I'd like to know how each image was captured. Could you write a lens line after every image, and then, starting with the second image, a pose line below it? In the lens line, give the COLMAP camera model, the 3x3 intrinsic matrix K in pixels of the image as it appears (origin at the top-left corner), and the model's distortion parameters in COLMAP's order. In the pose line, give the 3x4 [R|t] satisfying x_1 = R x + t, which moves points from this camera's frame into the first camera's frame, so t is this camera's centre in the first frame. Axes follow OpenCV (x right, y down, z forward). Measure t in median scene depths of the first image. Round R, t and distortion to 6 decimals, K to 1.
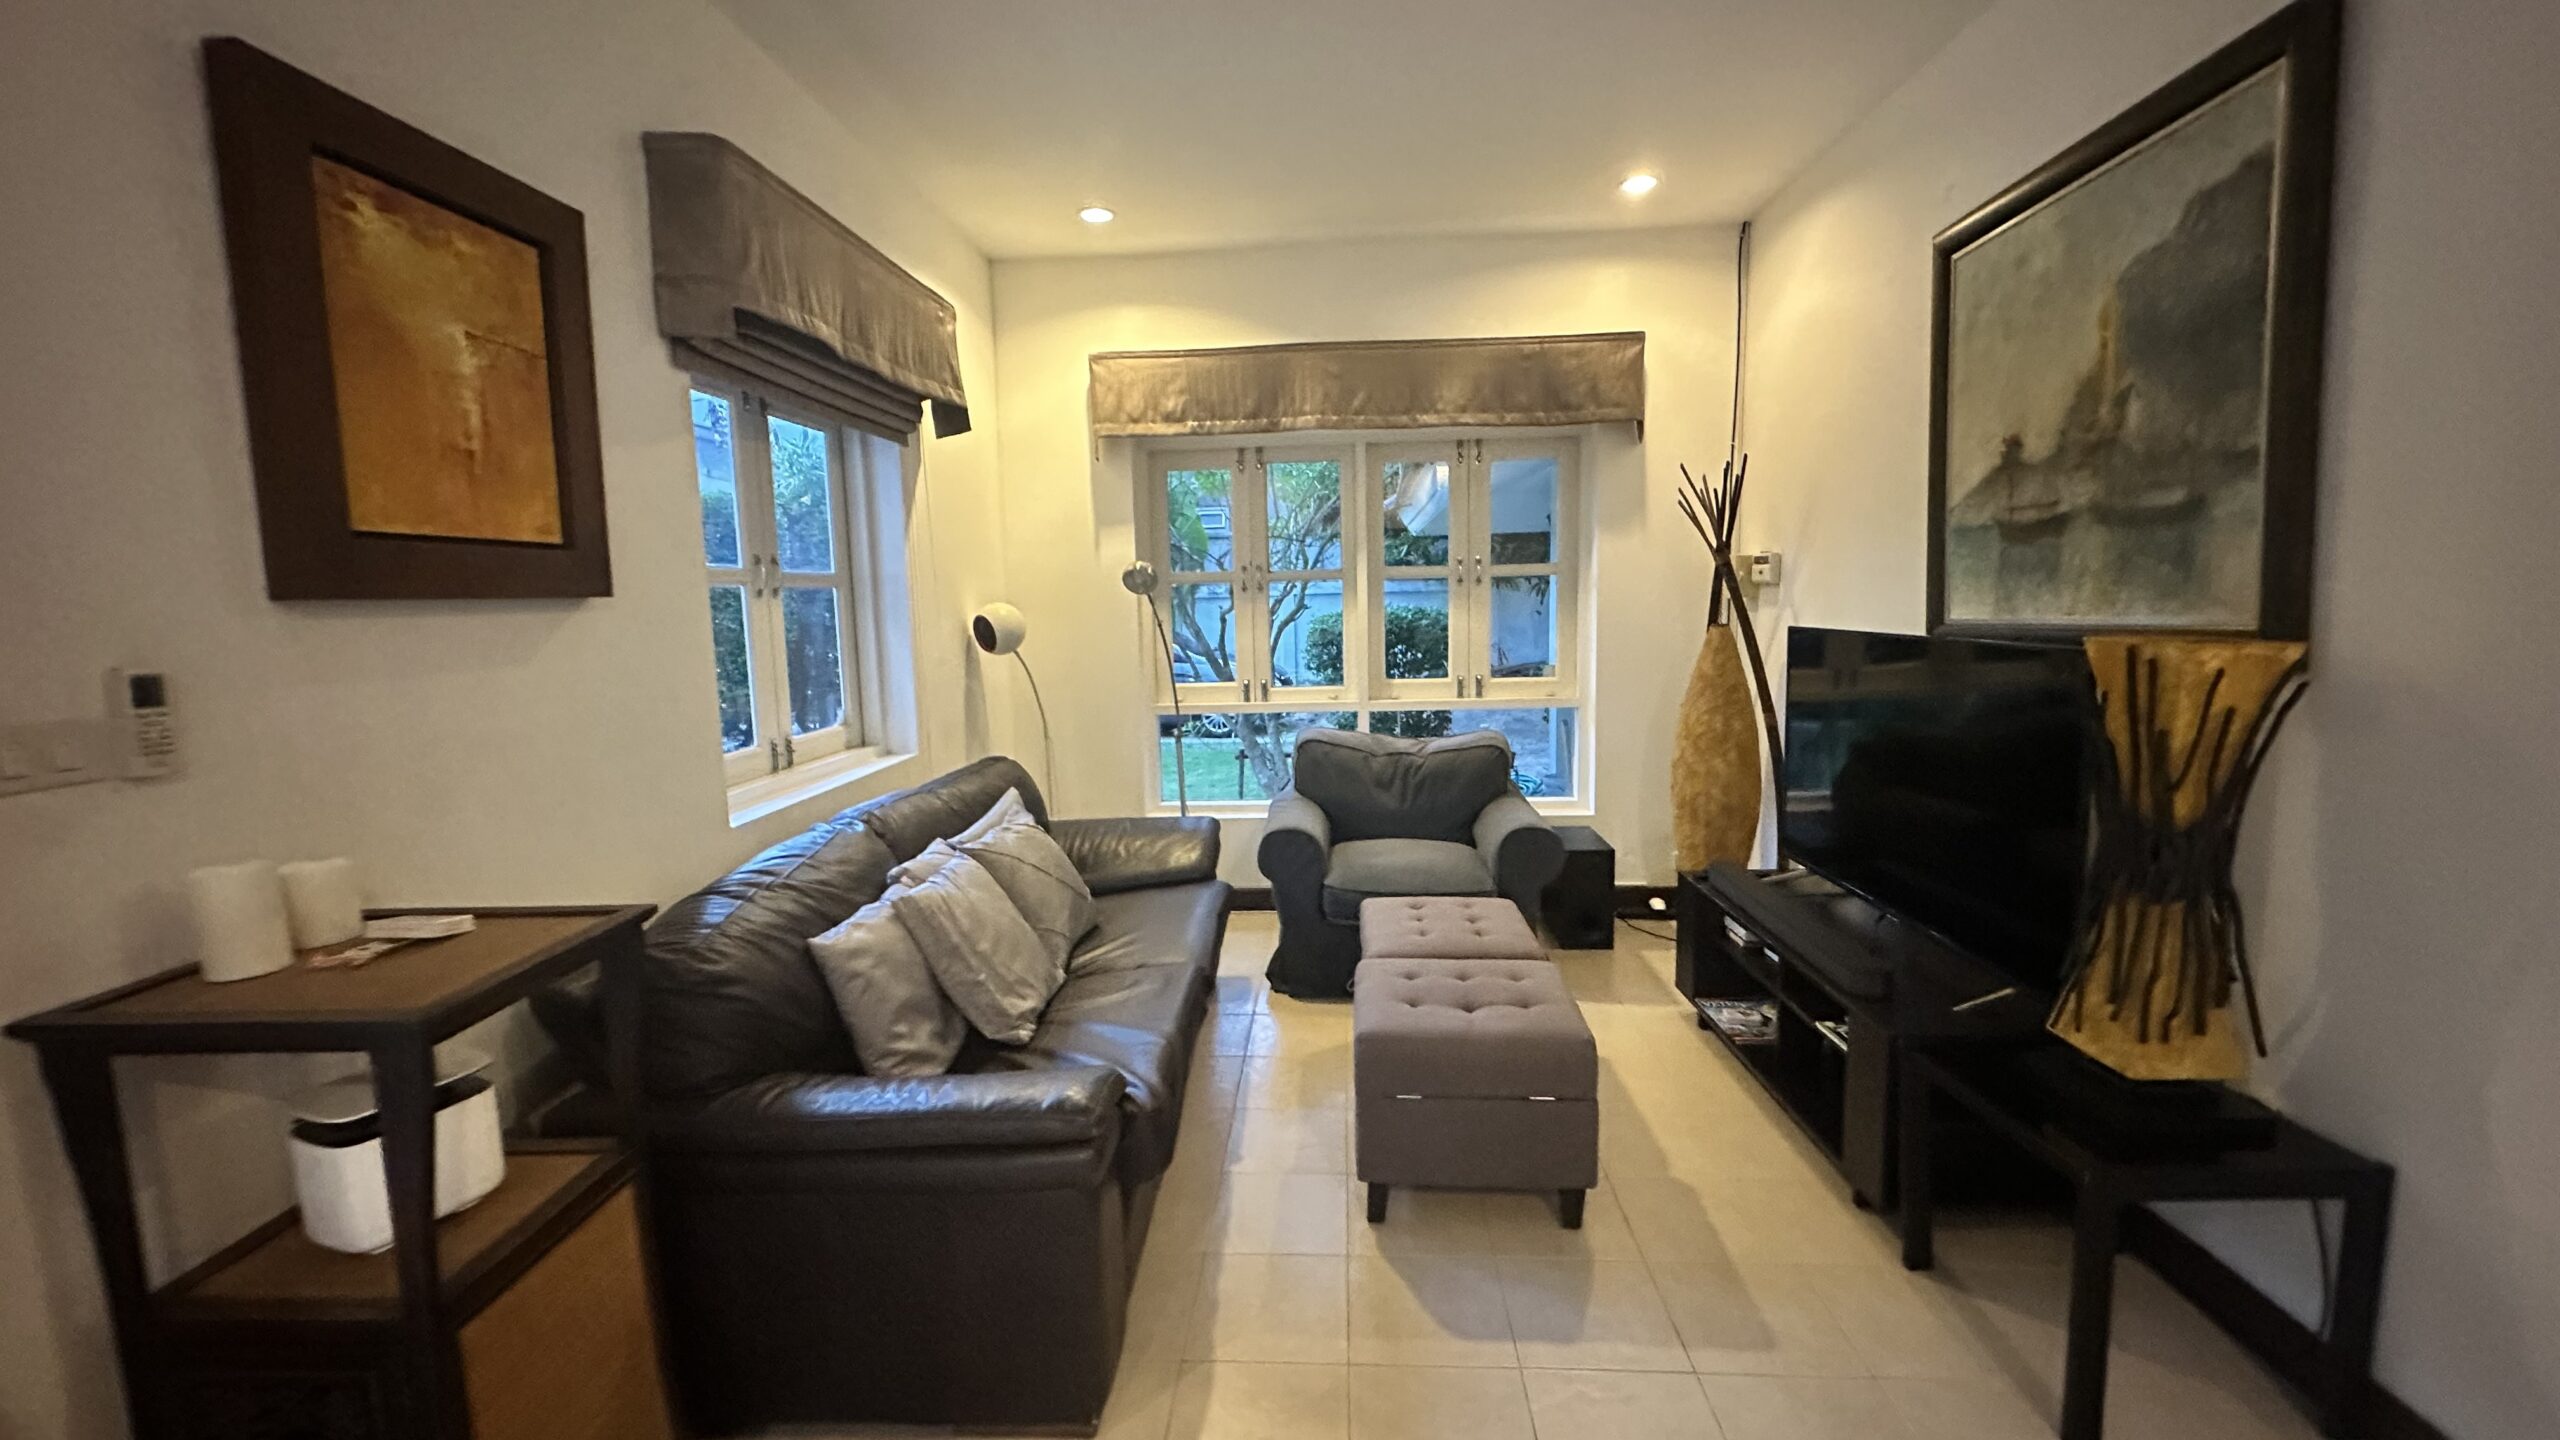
lens RADIAL K [[1020.1, 0, 1272.1], [0, 1020.1, 720.9], [0, 0, 1]] dist [-0.002203, 0.000609]
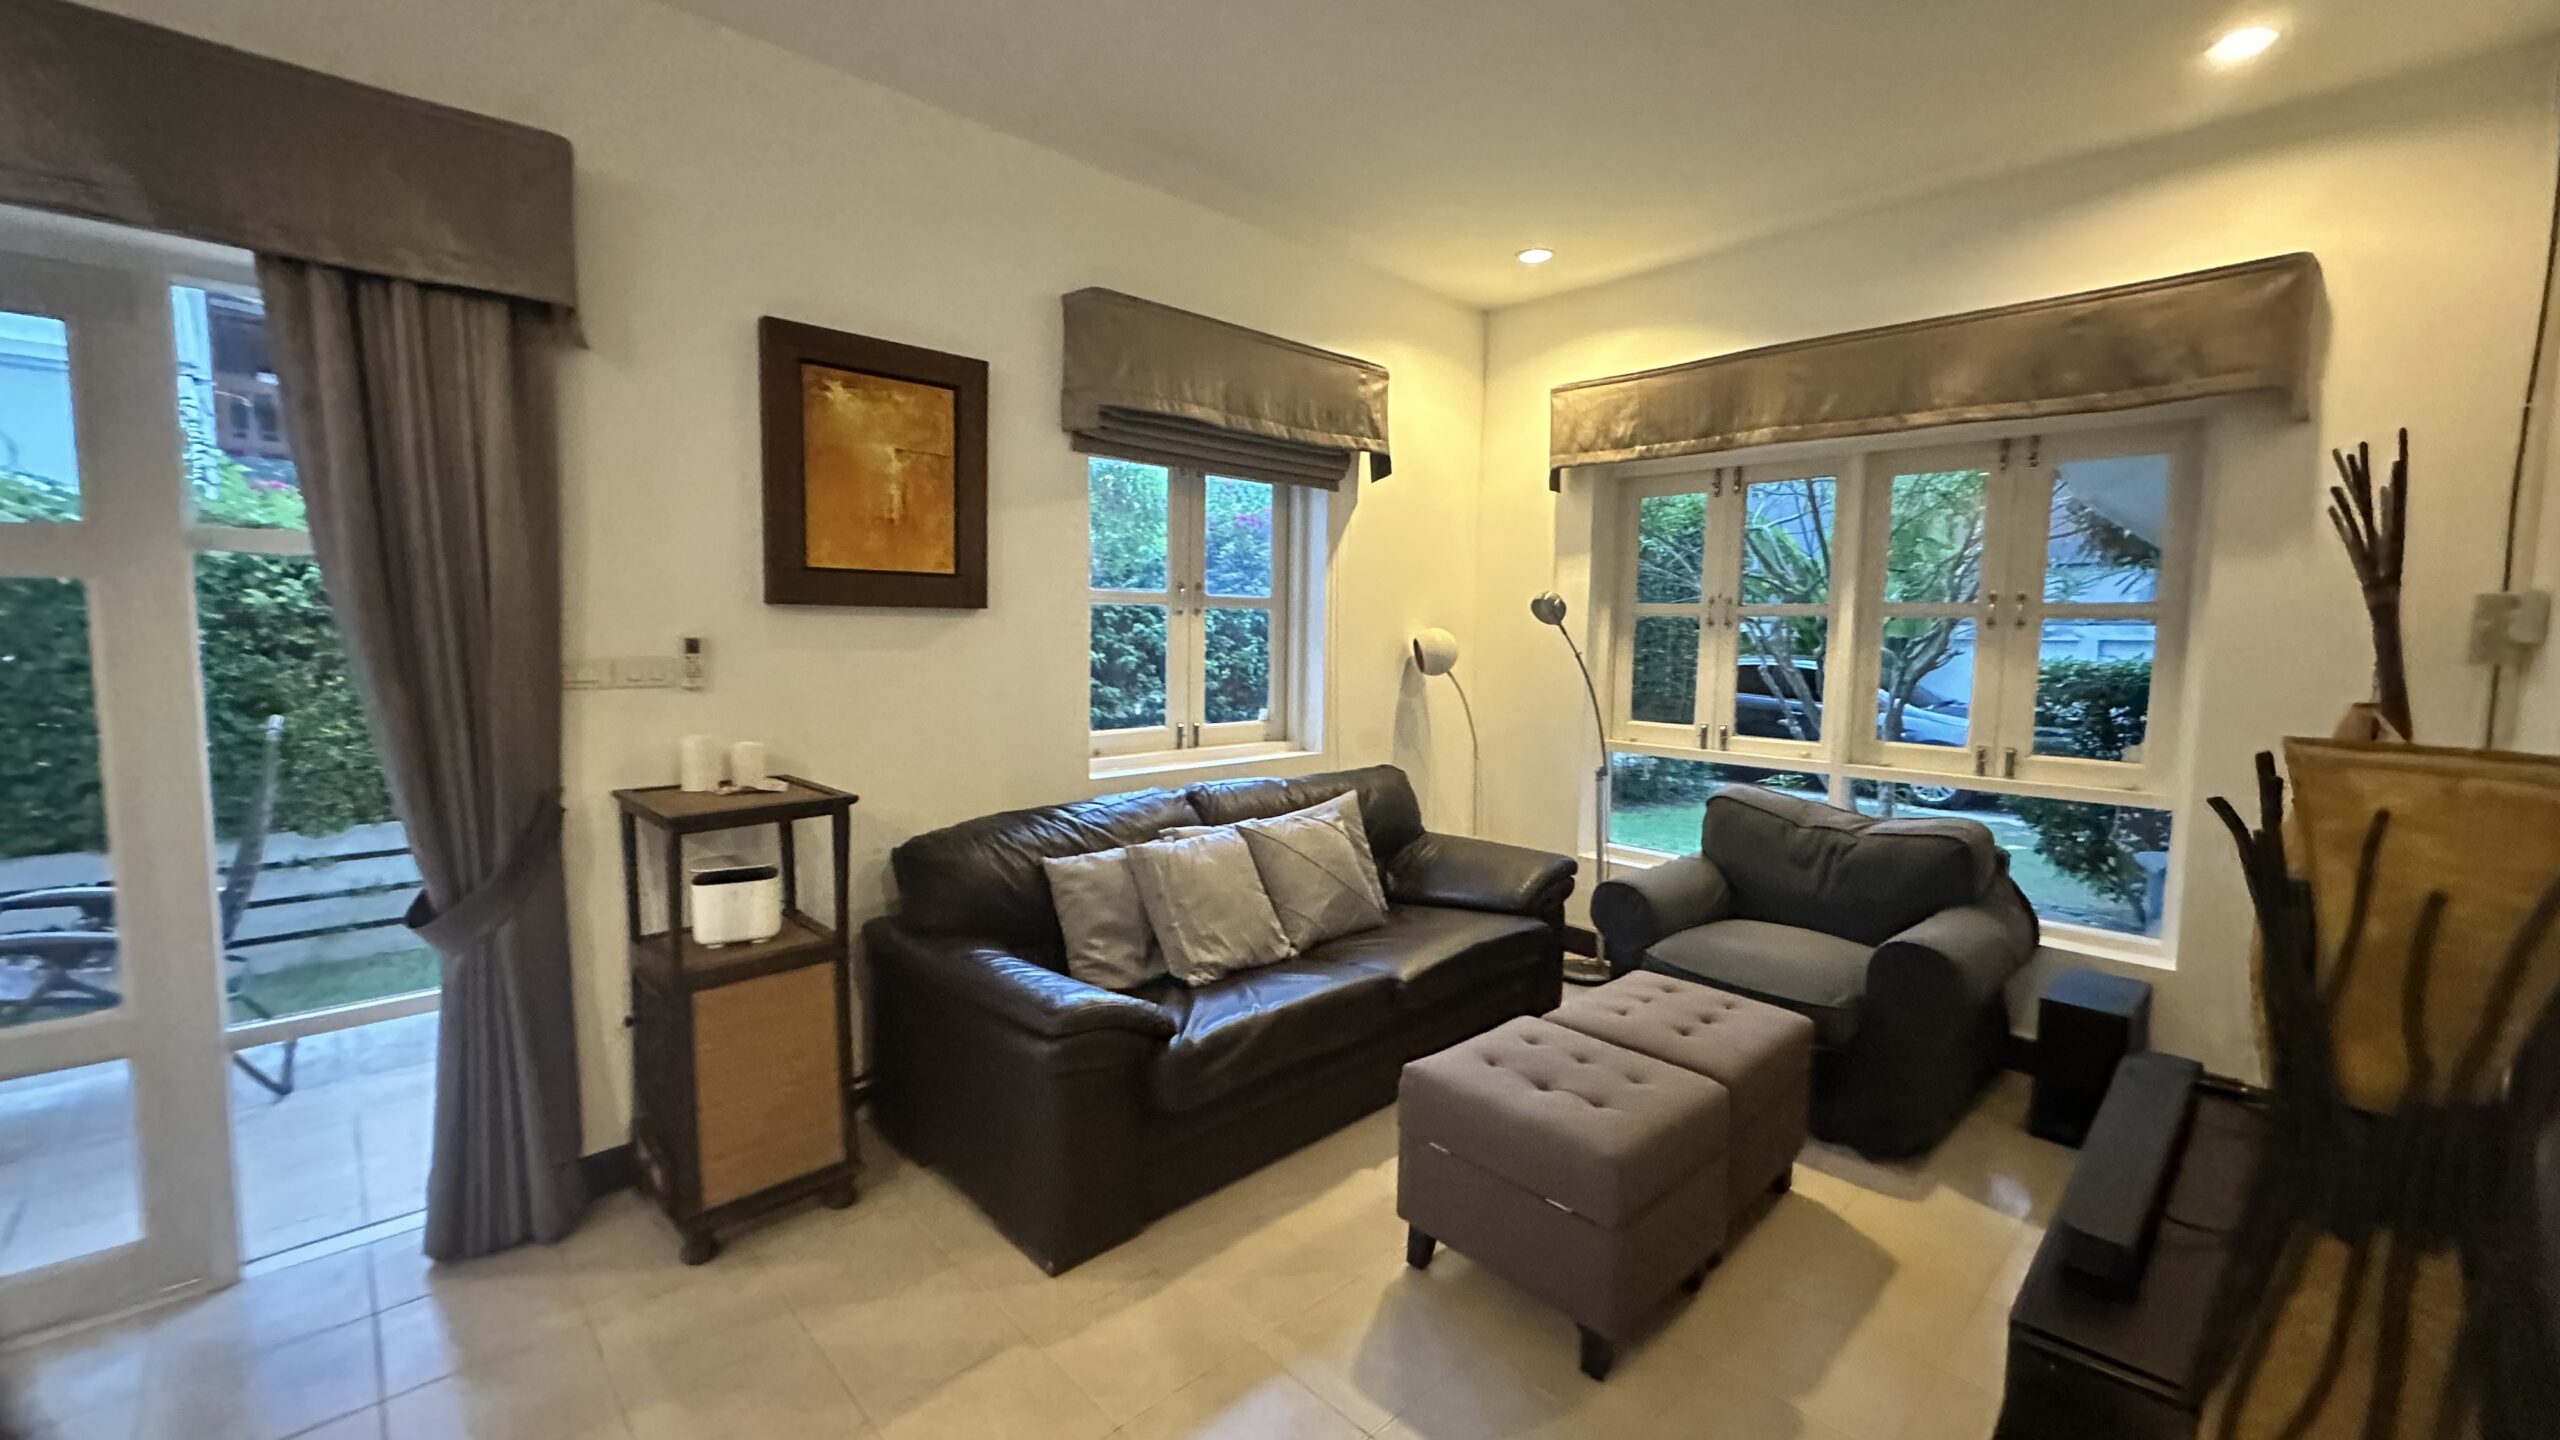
lens RADIAL K [[1020.1, 0, 1267.2], [0, 1020.1, 716.1], [0, 0, 1]] dist [-0.002203, 0.000609]
pose [[0.729845, 0.094514, -0.677048, 0.406911], [-0.116955, 0.993058, 0.012553, -0.017876], [0.673534, 0.070022, 0.735832, 0.100696]]
